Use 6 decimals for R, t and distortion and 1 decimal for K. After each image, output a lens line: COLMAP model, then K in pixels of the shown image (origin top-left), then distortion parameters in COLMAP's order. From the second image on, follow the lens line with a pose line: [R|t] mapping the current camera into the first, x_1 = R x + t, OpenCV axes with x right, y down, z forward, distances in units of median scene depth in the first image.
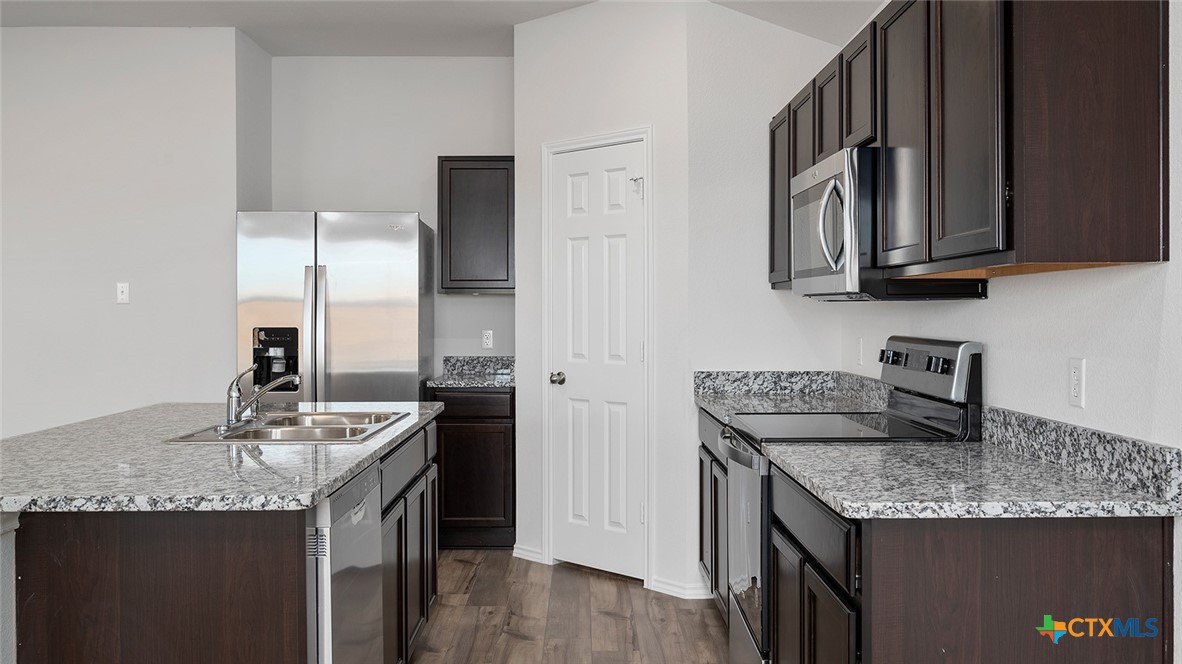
lens RADIAL K [[919.6, 0, 591.7], [0, 919.6, 306.7], [0, 0, 1]] dist [-0.002020, -0.000214]
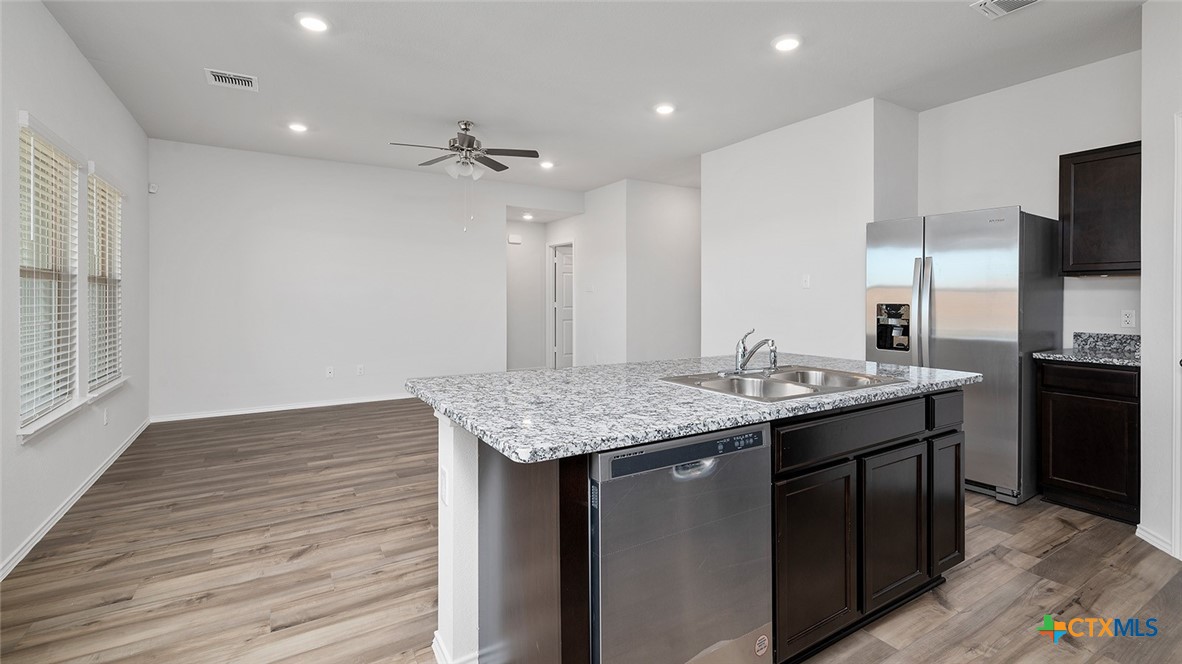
lens RADIAL K [[514.0, 0, 616.9], [0, 514.0, 290.1], [0, 0, 1]] dist [0.000668, 0.000210]
pose [[0.548819, -0.004453, -0.835929, 0.076454], [0.001434, 0.999989, -0.004385, 0.005021], [0.835940, 0.001208, 0.548820, 0.221099]]
